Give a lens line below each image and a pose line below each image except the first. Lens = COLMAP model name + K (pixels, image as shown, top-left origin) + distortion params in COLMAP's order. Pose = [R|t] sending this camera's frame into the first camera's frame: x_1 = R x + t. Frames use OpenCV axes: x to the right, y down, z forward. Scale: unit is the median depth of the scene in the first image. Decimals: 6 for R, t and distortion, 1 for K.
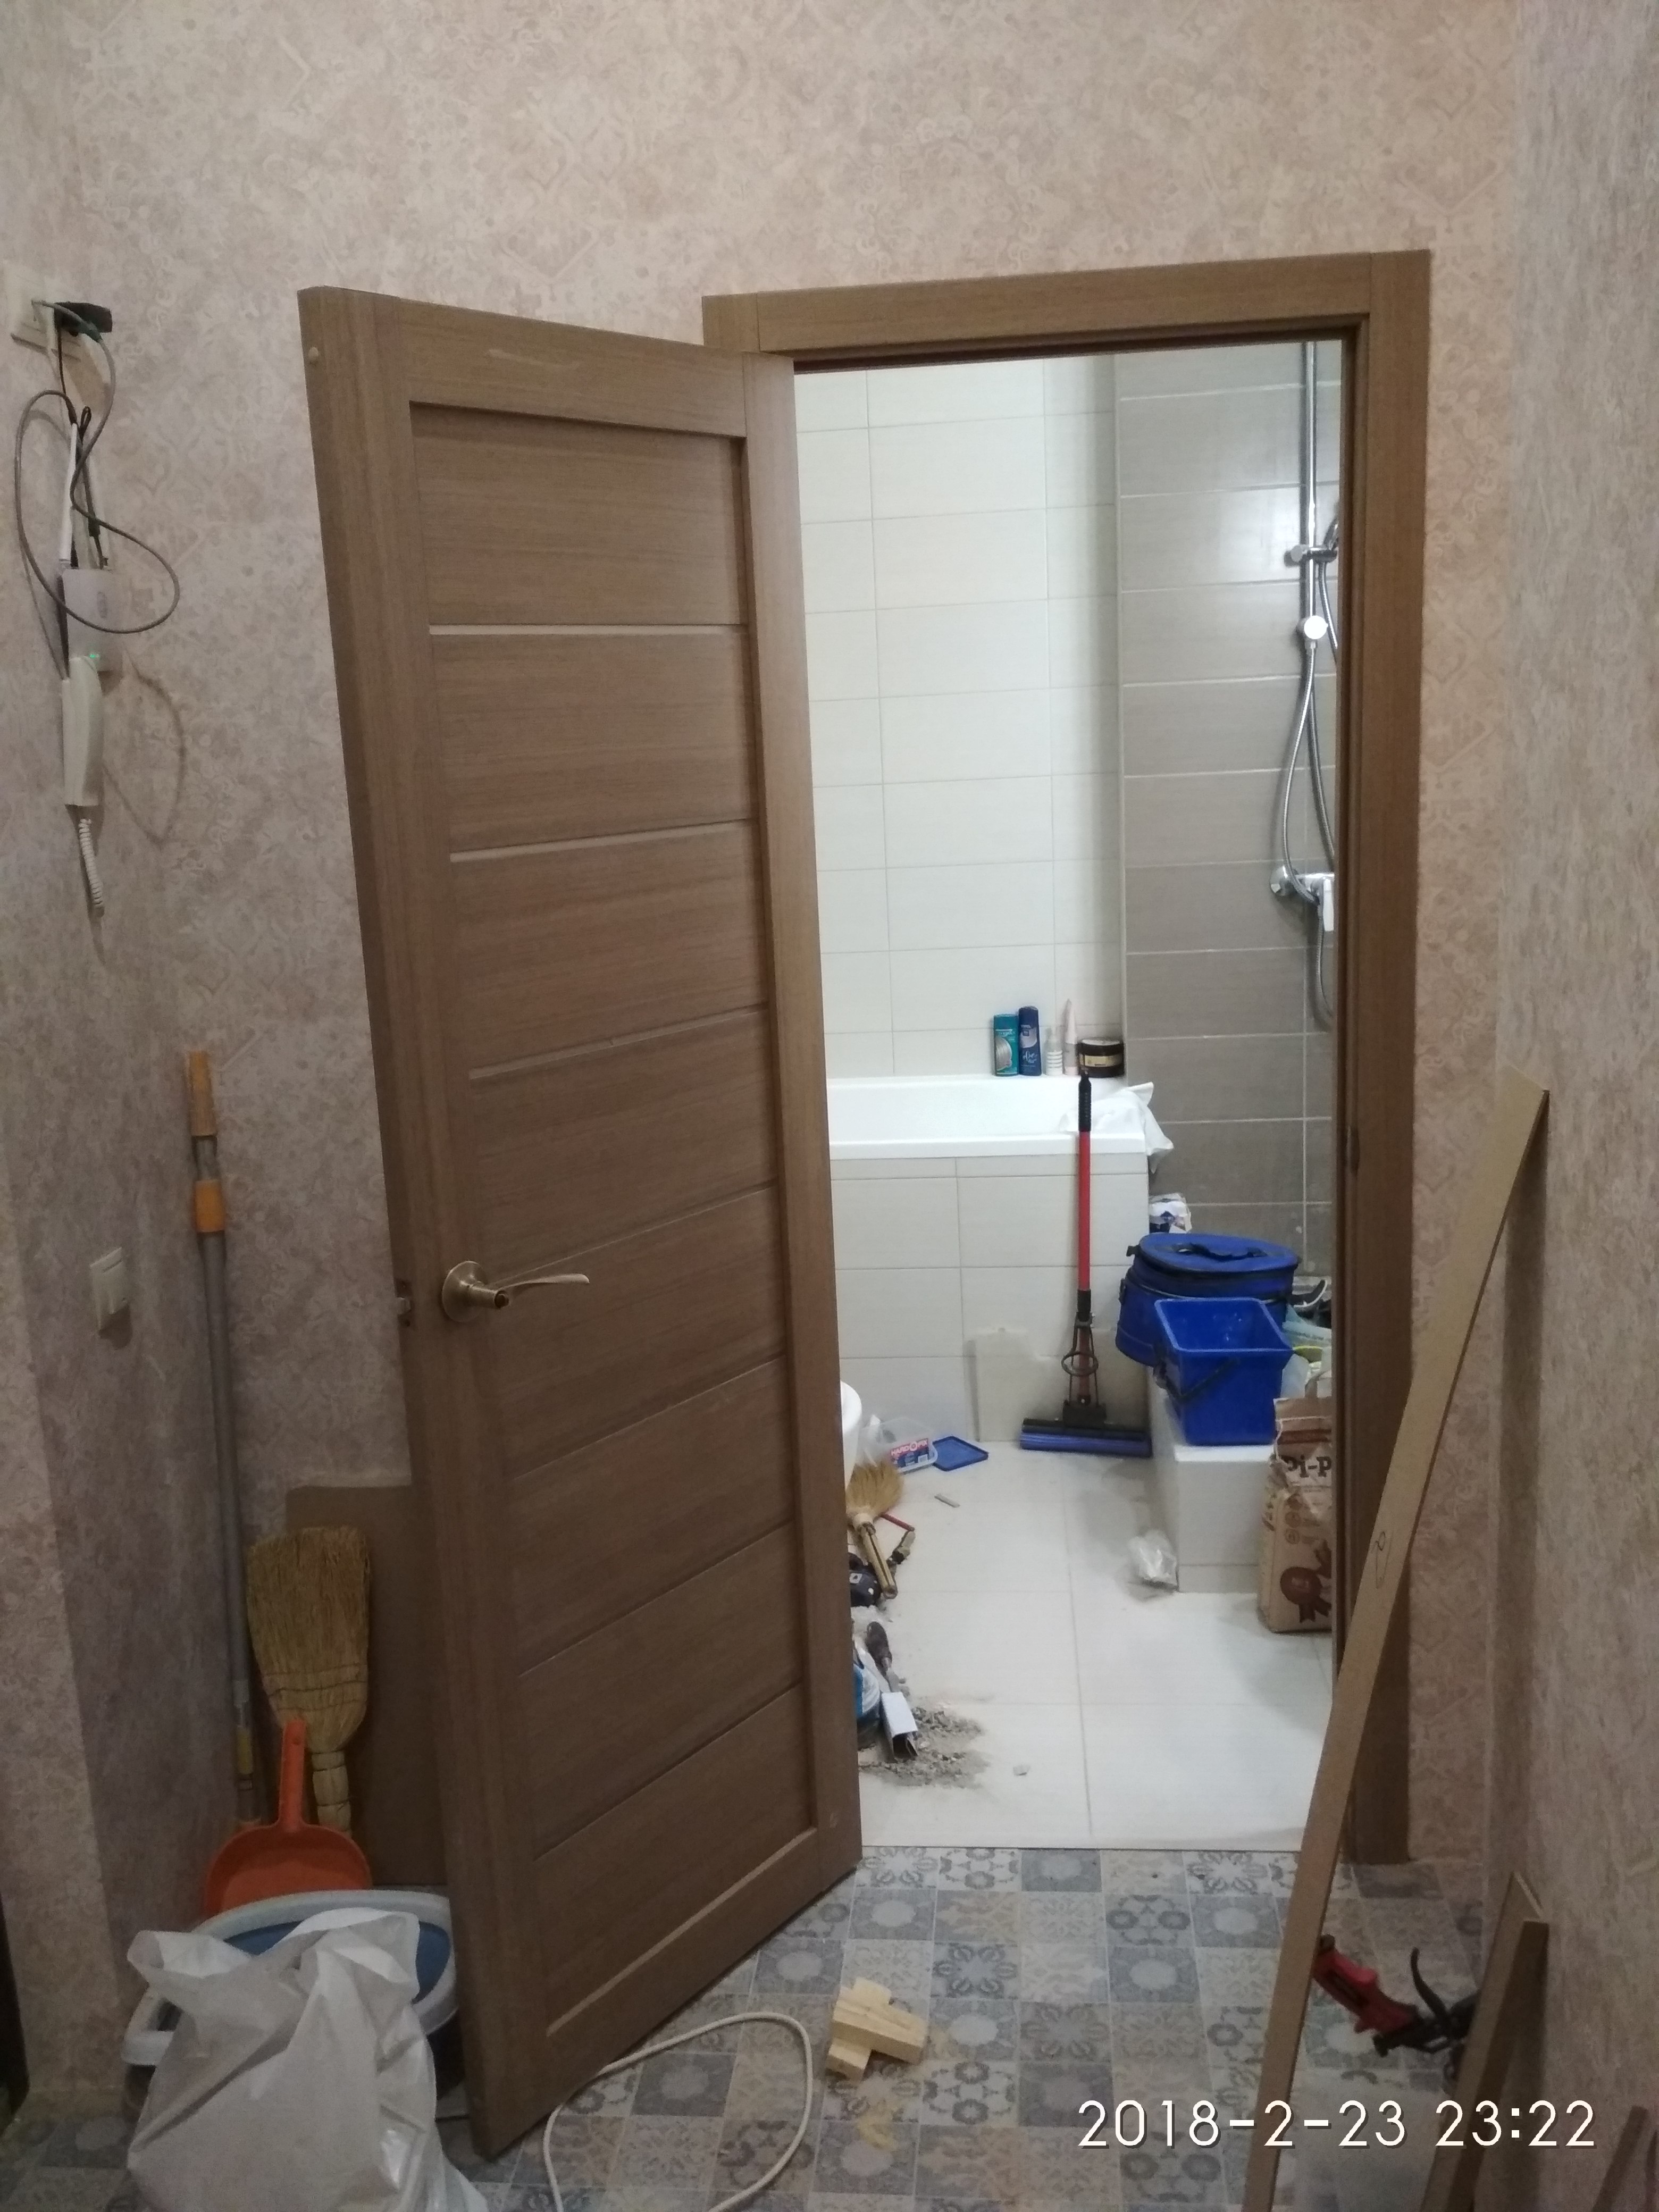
lens RADIAL K [[2009.5, 0, 829.5], [0, 2009.5, 1106.0], [0, 0, 1]] dist [0.080869, -0.171986]
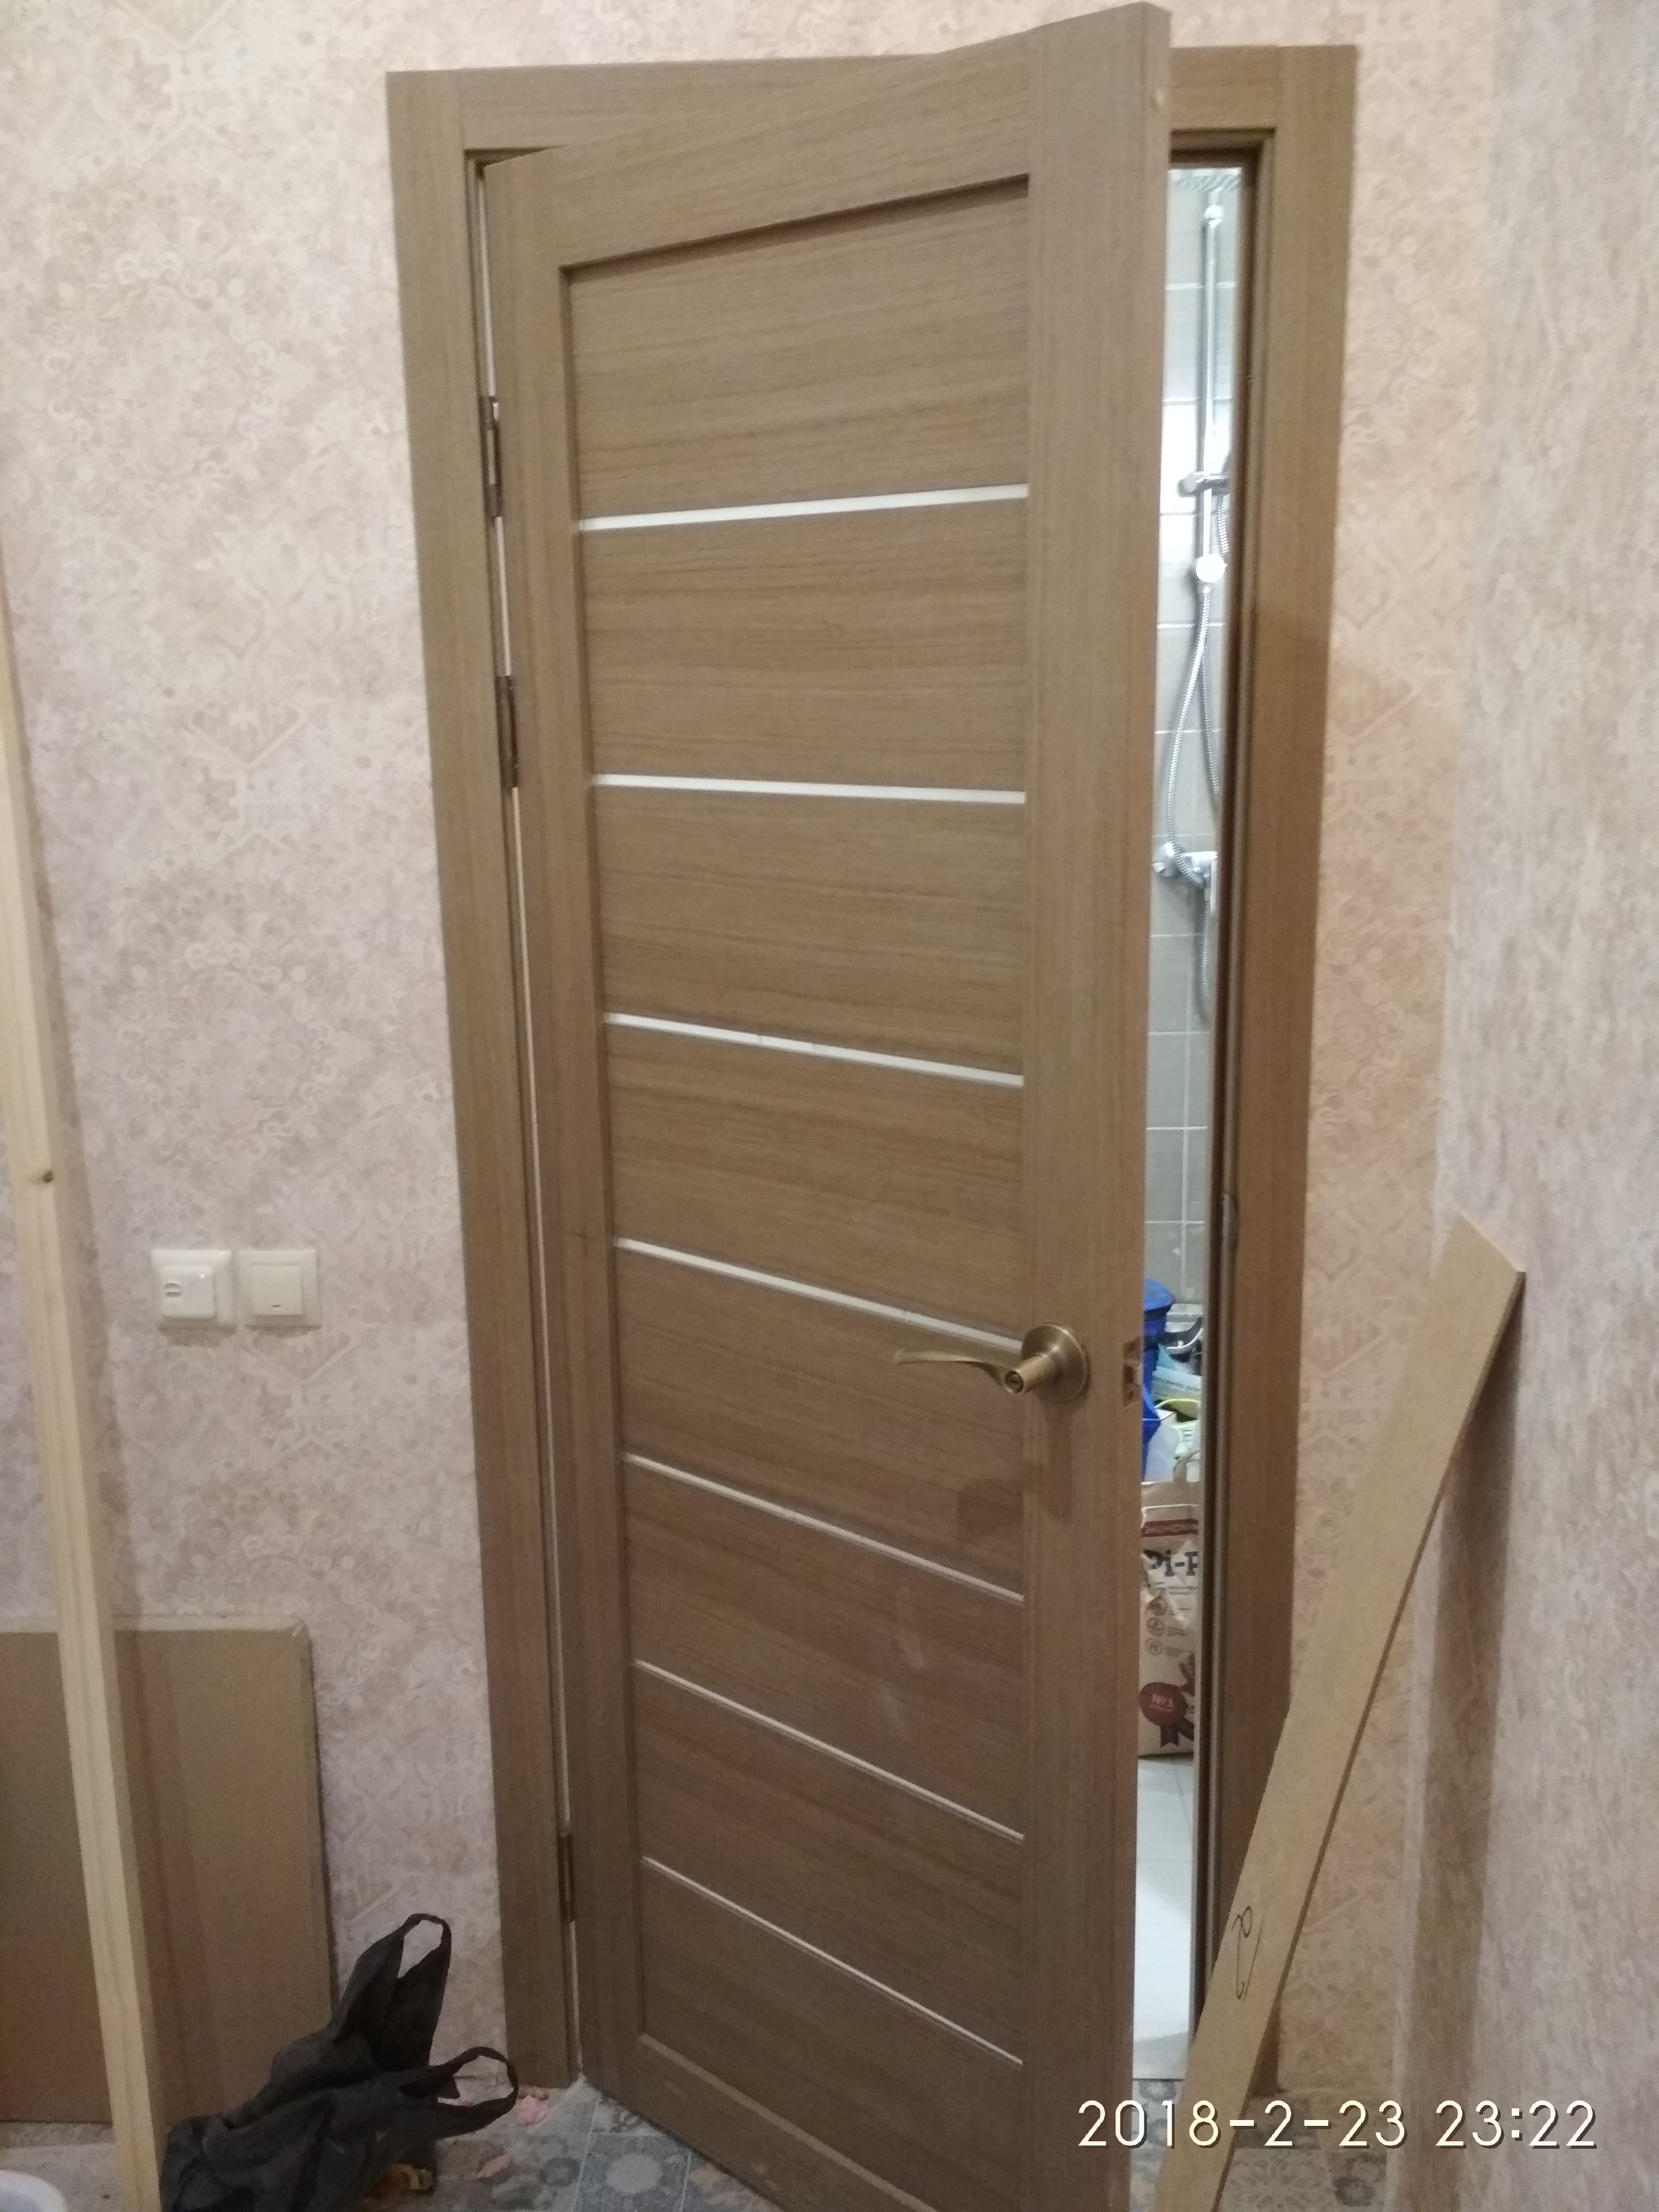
lens RADIAL K [[2009.5, 0, 829.5], [0, 2009.5, 1106.0], [0, 0, 1]] dist [0.080869, -0.171986]
pose [[0.998632, 0.017414, 0.049302, 0.069843], [-0.018634, 0.999529, 0.024391, -0.043933], [-0.048854, -0.025276, 0.998486, 0.246996]]
